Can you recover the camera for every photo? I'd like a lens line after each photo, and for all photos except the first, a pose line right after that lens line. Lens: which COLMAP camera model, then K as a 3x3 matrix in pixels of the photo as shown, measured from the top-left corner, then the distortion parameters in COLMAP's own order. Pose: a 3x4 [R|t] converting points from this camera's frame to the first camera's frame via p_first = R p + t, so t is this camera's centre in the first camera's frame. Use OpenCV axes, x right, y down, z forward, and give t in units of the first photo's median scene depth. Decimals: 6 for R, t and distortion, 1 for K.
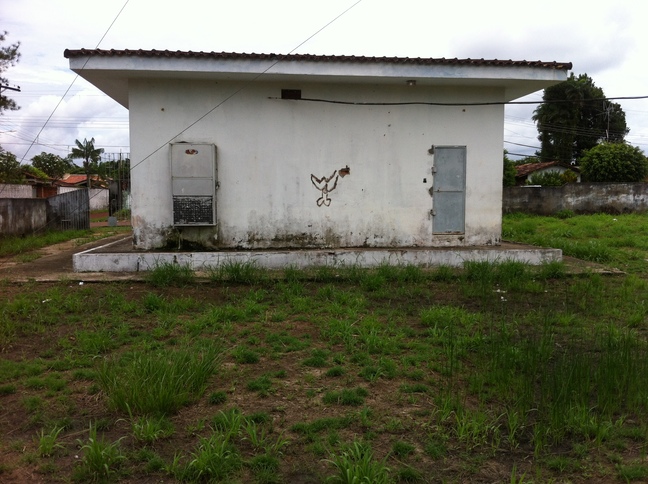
lens RADIAL K [[609.9, 0, 324.0], [0, 609.9, 242.0], [0, 0, 1]] dist [0.070581, -0.210732]
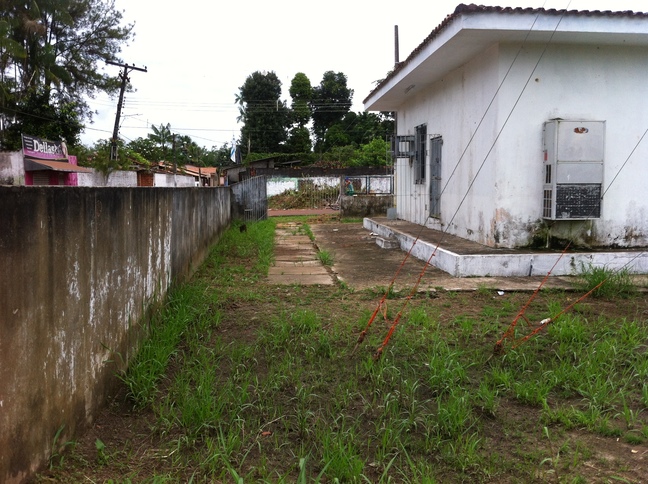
lens RADIAL K [[609.9, 0, 324.0], [0, 609.9, 242.0], [0, 0, 1]] dist [0.070581, -0.210732]
pose [[0.998935, -0.000580, -0.046146, -0.501729], [0.001726, 0.999691, 0.024794, -0.017583], [0.046118, -0.024847, 0.998627, 0.151222]]
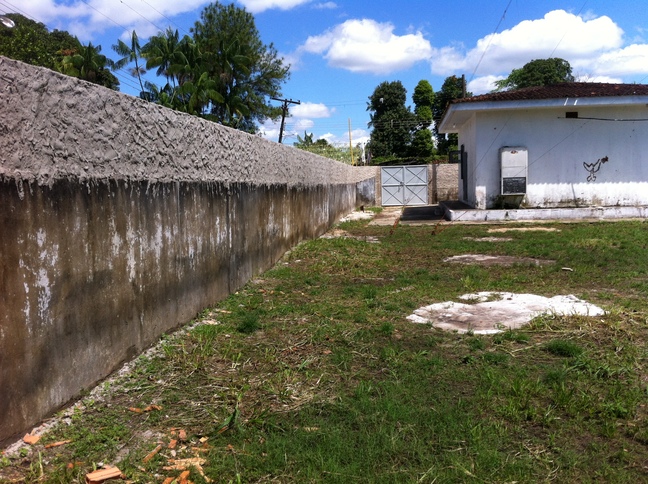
lens RADIAL K [[609.9, 0, 324.0], [0, 609.9, 242.0], [0, 0, 1]] dist [0.070581, -0.210732]
pose [[0.965098, -0.004484, -0.261850, -0.271135], [0.012439, 0.999510, 0.028733, 0.049793], [0.261592, -0.030987, 0.964681, -0.809442]]
